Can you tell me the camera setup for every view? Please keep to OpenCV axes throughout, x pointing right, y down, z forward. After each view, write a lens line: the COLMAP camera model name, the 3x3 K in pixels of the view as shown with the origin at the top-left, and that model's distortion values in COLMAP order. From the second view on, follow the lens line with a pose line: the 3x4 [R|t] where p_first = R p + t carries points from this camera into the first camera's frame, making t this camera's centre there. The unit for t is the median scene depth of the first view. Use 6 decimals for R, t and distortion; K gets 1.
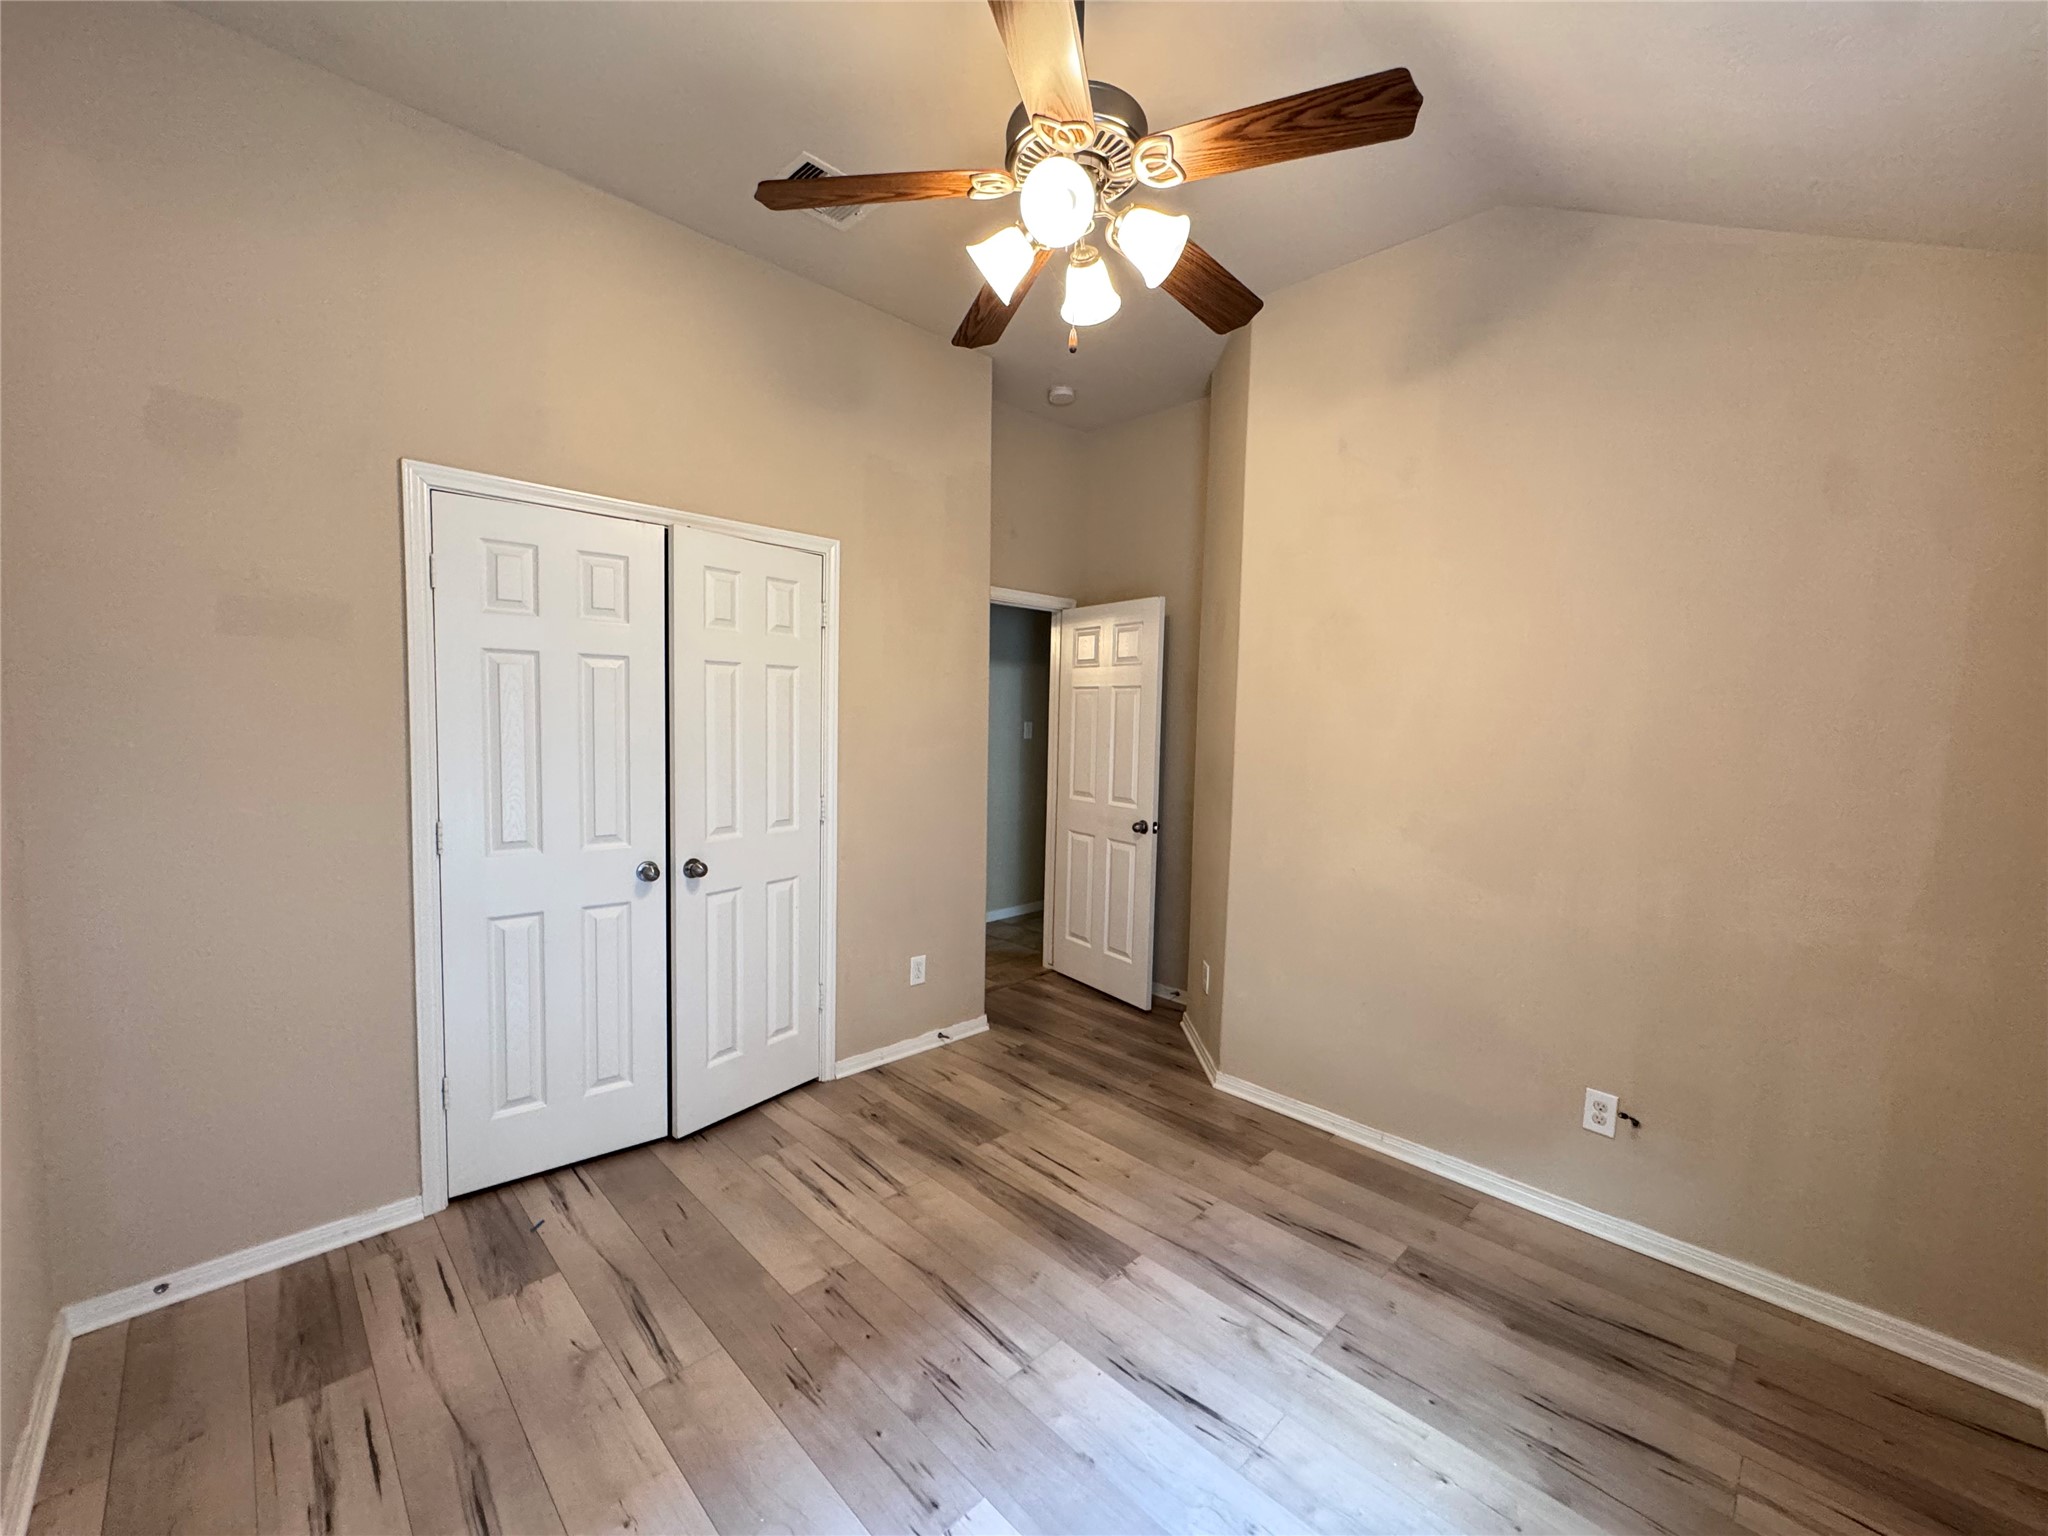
lens RADIAL K [[820.3, 0, 1024.0], [0, 820.3, 768.0], [0, 0, 1]] dist [-0.005681, 0.000705]
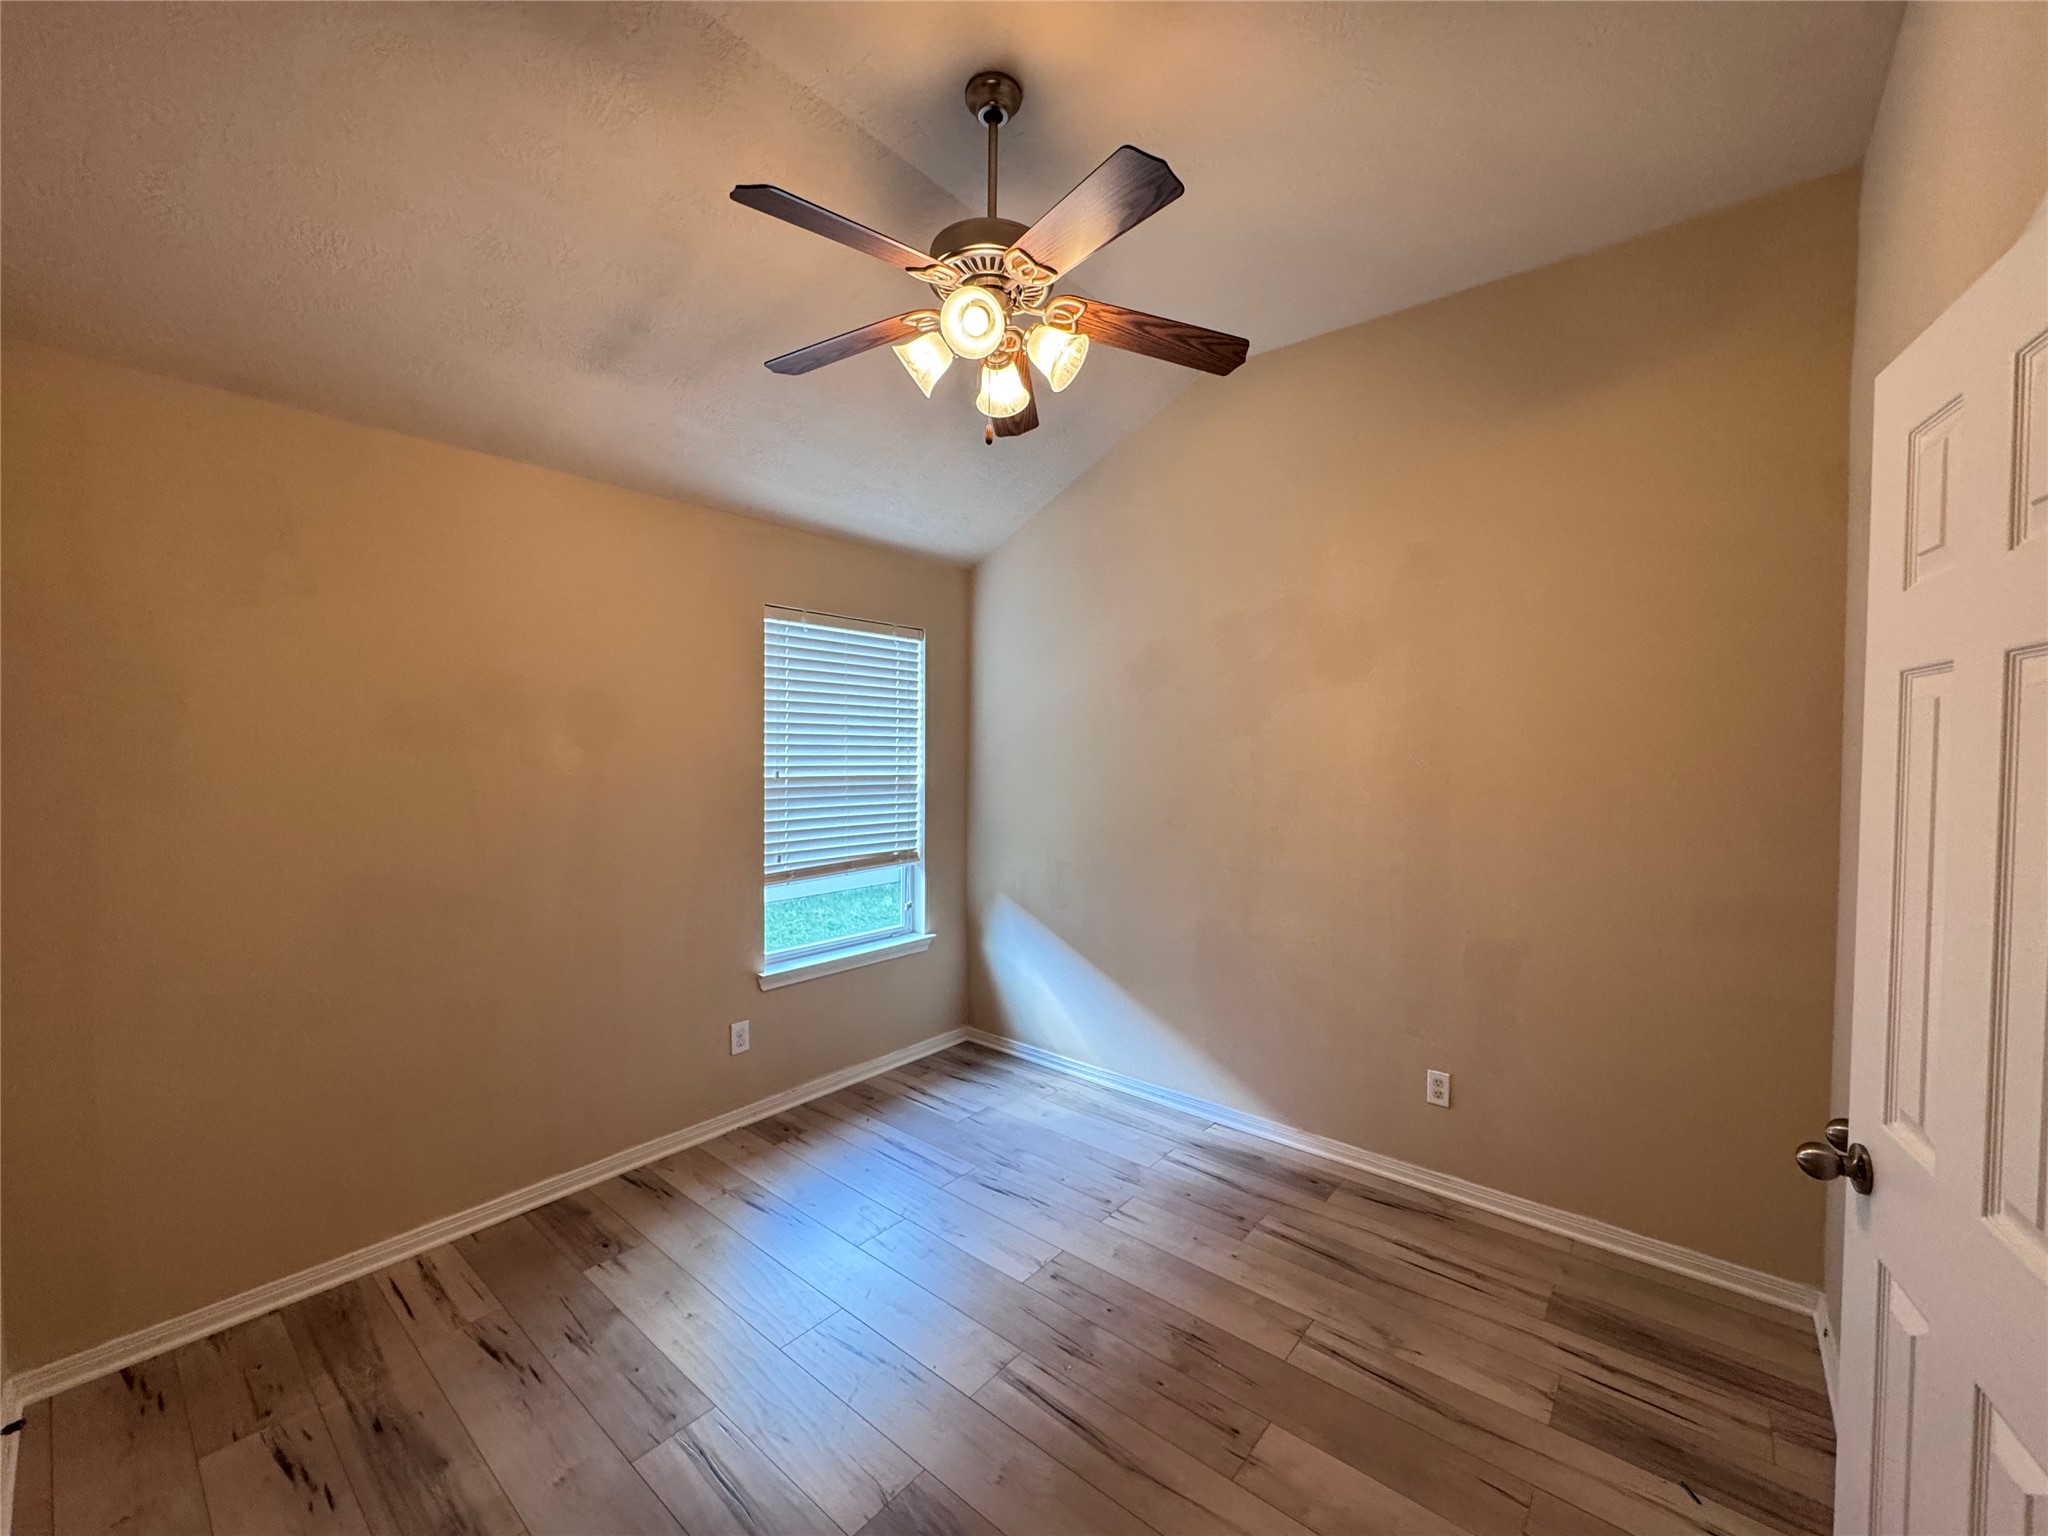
lens RADIAL K [[820.3, 0, 1024.0], [0, 820.3, 768.0], [0, 0, 1]] dist [-0.005681, 0.000705]
pose [[-0.994493, -0.026118, -0.101493, 0.103698], [-0.035033, 0.995586, 0.087068, -0.150299], [0.098771, 0.090144, -0.991019, 1.992555]]
